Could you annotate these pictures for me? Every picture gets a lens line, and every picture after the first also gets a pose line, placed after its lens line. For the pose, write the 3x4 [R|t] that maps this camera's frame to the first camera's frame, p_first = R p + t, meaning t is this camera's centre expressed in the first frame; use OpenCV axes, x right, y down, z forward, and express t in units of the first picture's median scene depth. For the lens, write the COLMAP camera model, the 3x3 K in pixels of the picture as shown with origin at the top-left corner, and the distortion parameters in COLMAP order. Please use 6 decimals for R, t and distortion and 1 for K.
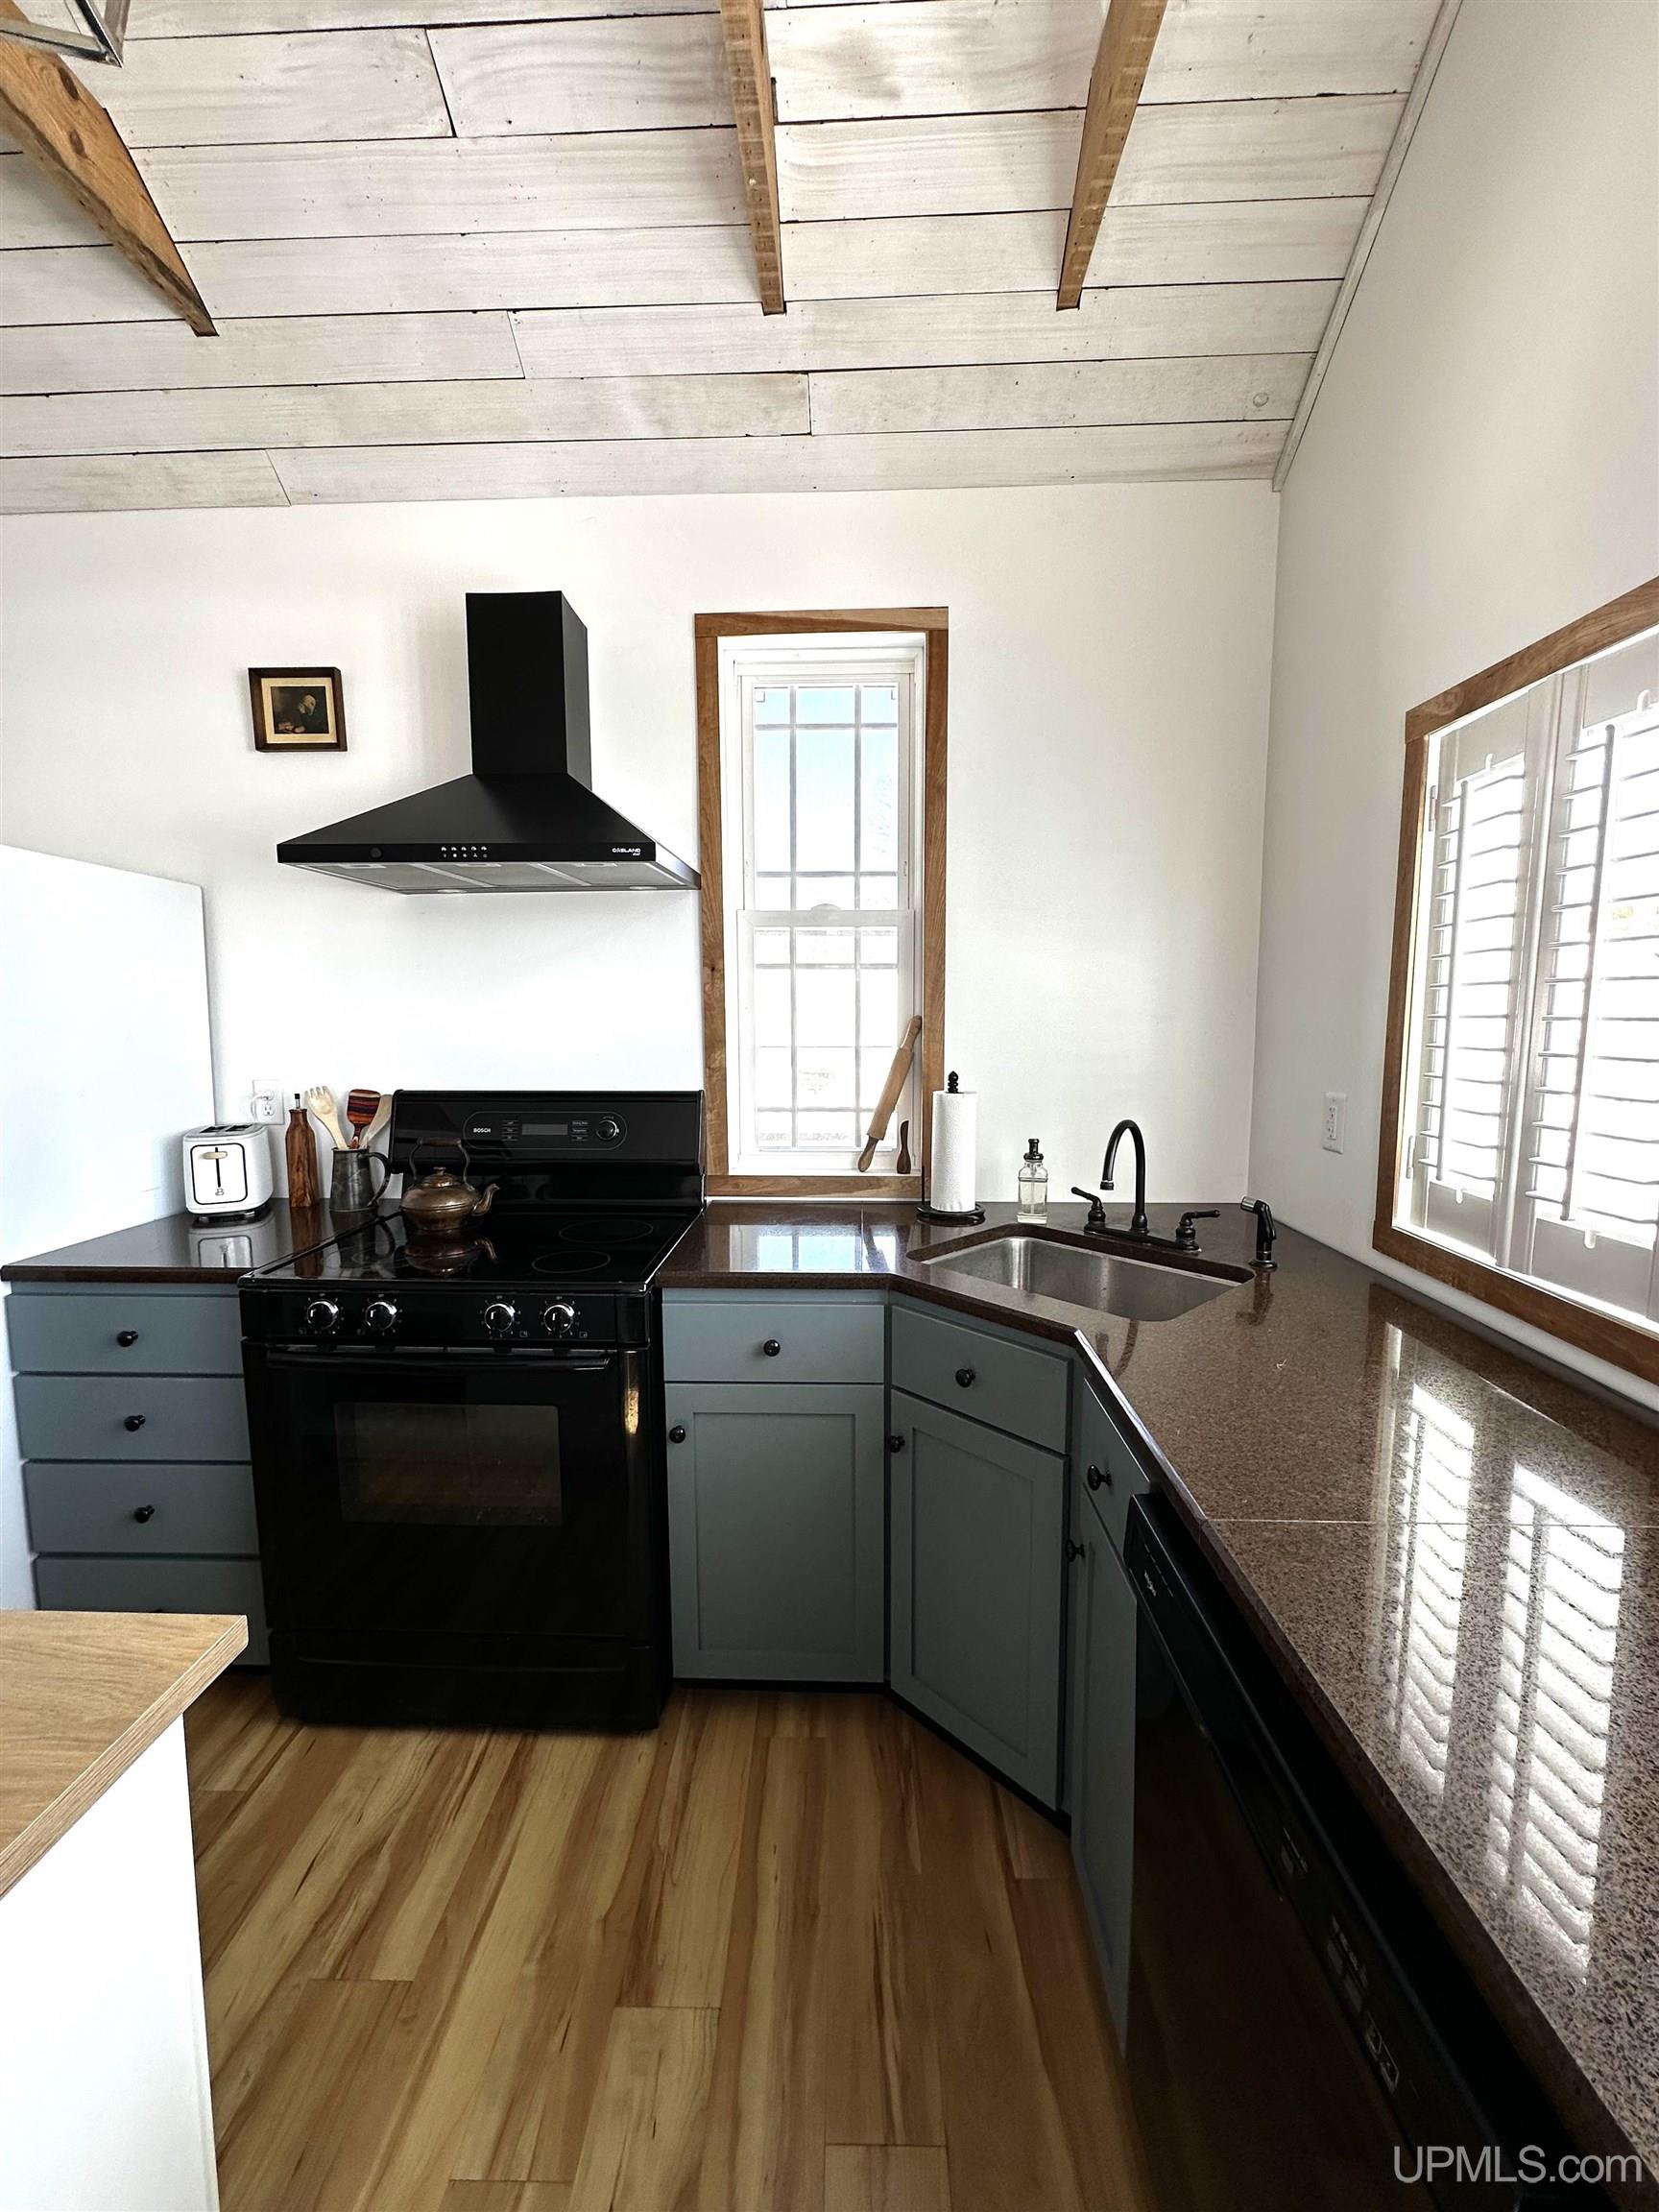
lens RADIAL K [[881.2, 0, 834.5], [0, 881.2, 1109.3], [0, 0, 1]] dist [-0.002602, 0.001053]
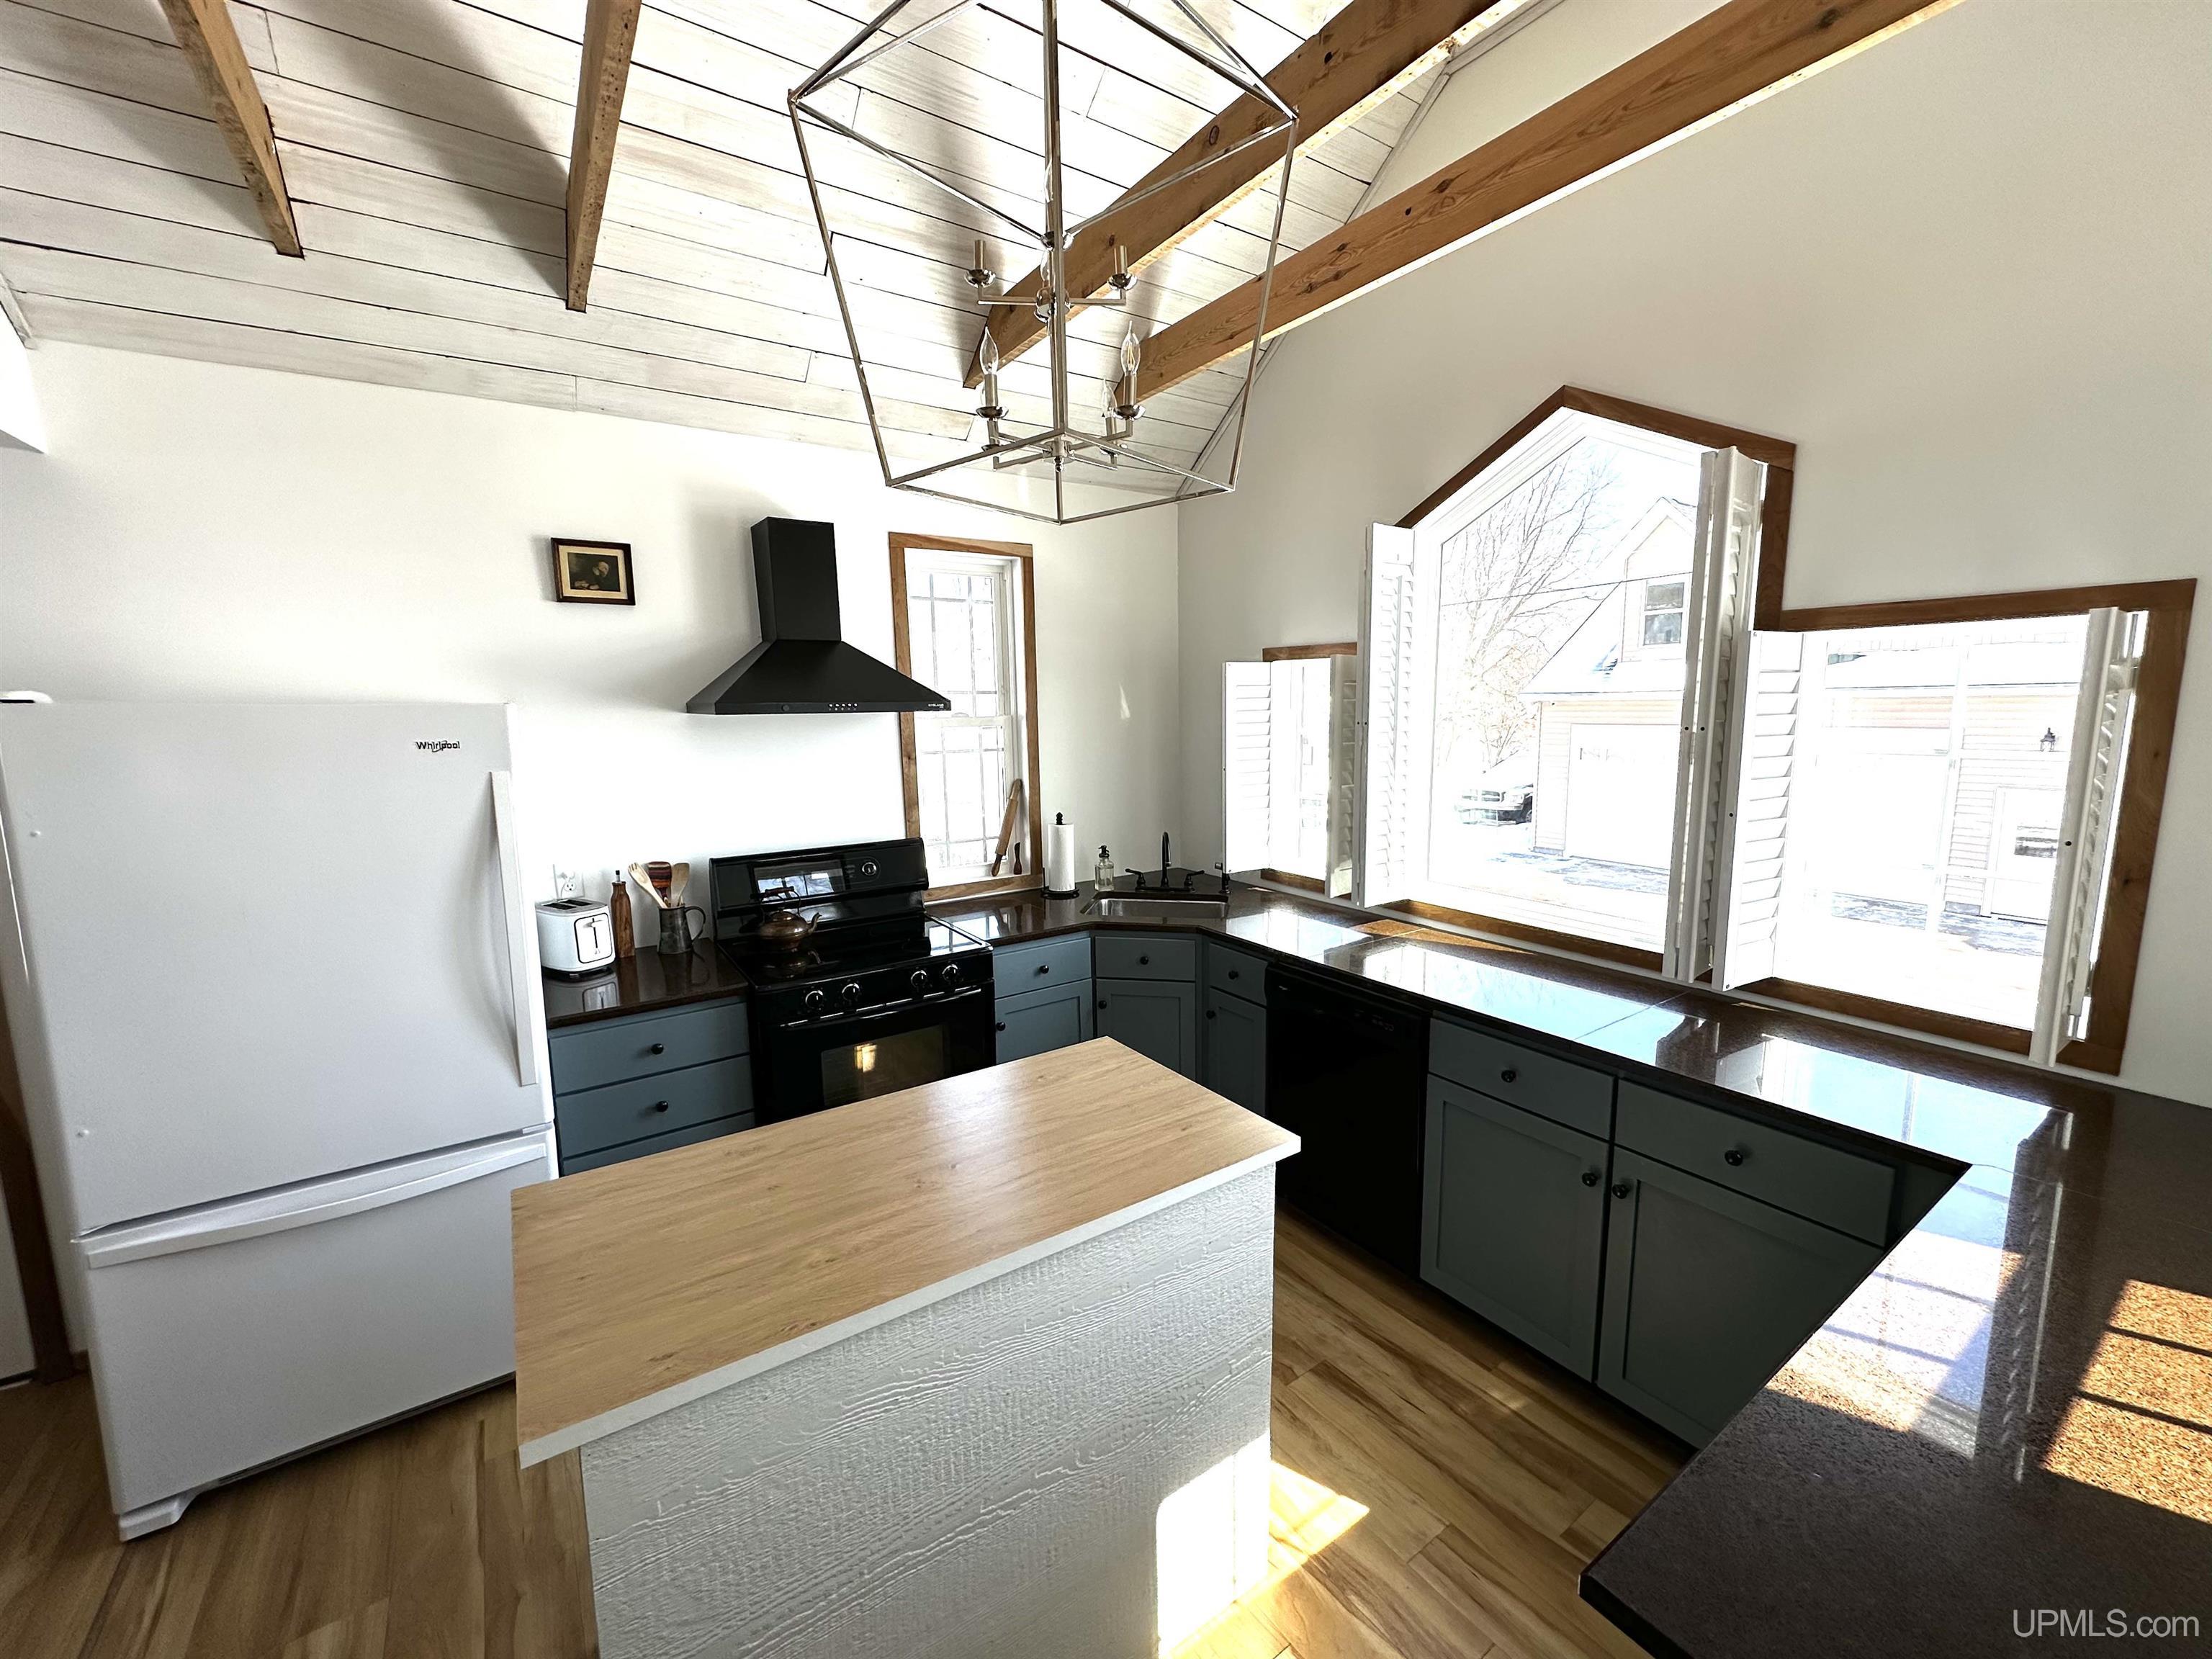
lens RADIAL K [[881.2, 0, 1105.8], [0, 881.2, 831.1], [0, 0, 1]] dist [-0.002602, 0.001053]
pose [[0.811014, -0.094602, 0.577327, -0.828858], [0.075544, 0.995512, 0.057005, -0.101357], [-0.580129, -0.002618, 0.814520, -0.507619]]
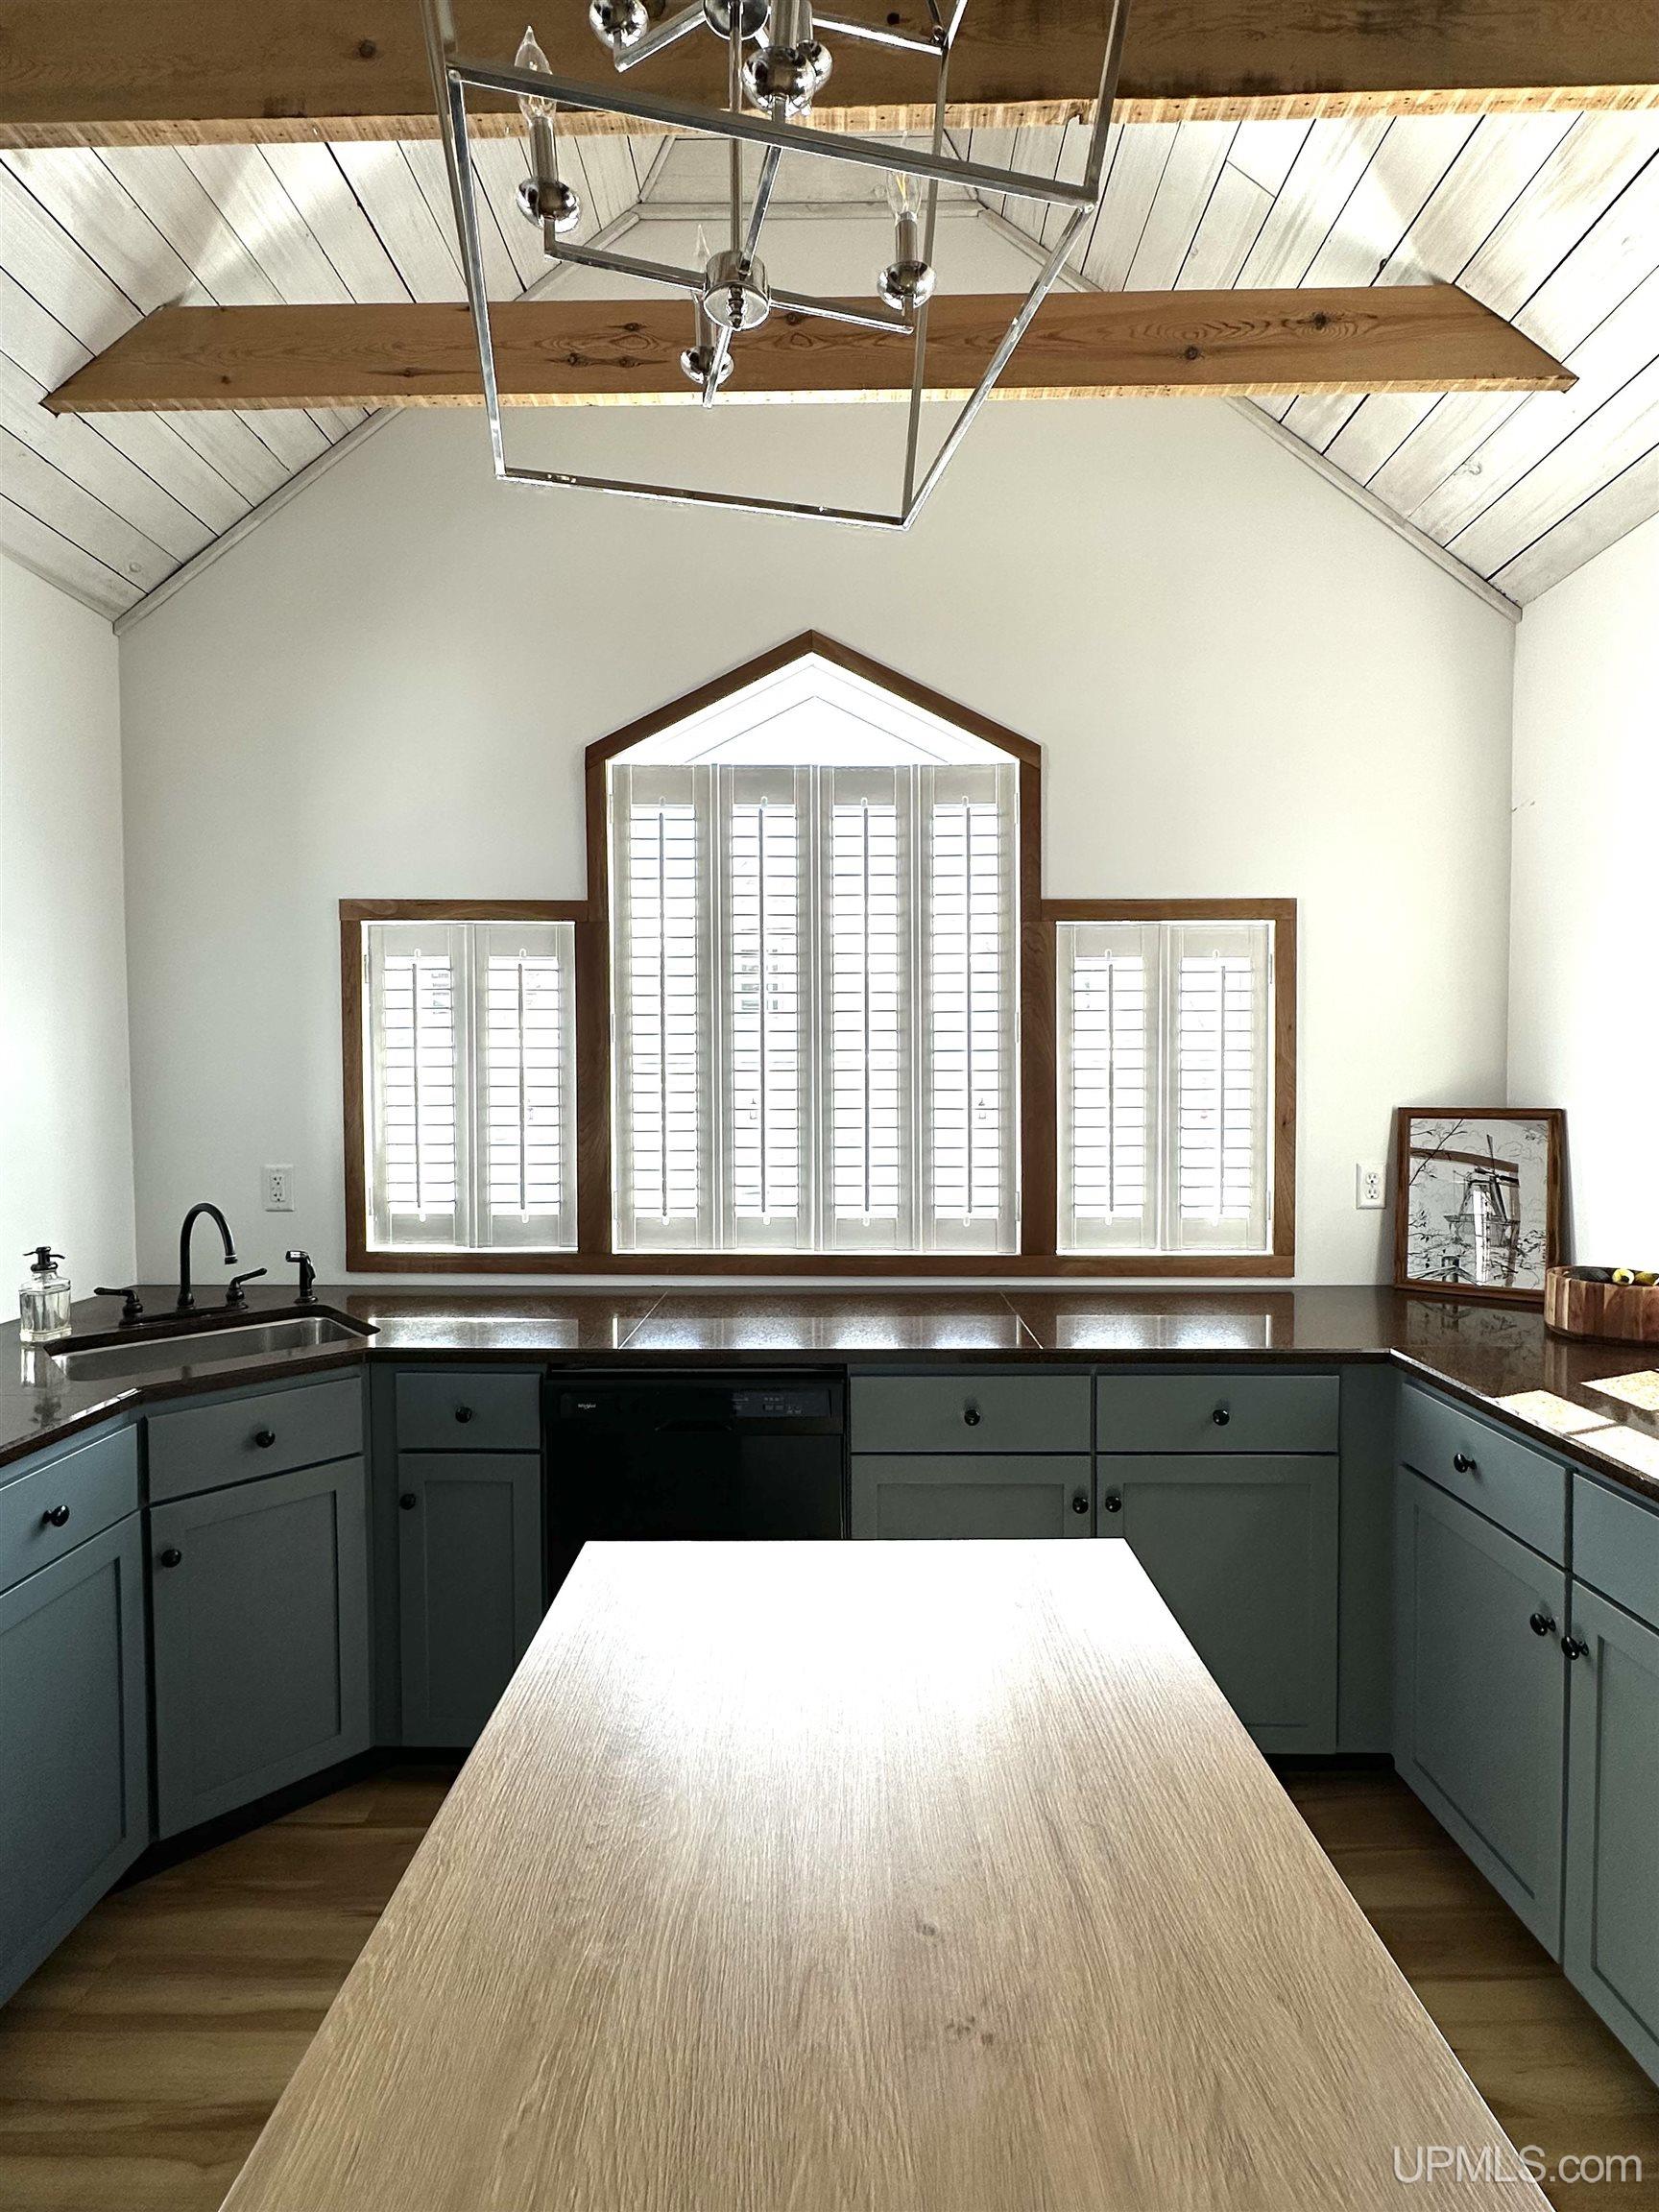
lens RADIAL K [[1042.3, 0, 825.2], [0, 1042.3, 1113.0], [0, 0, 1]] dist [-0.003452, -0.000019]
pose [[-0.013638, -0.027905, 0.999518, -0.840612], [0.109424, 0.993565, 0.029232, -0.045661], [-0.993902, 0.109770, -0.010497, 0.194437]]
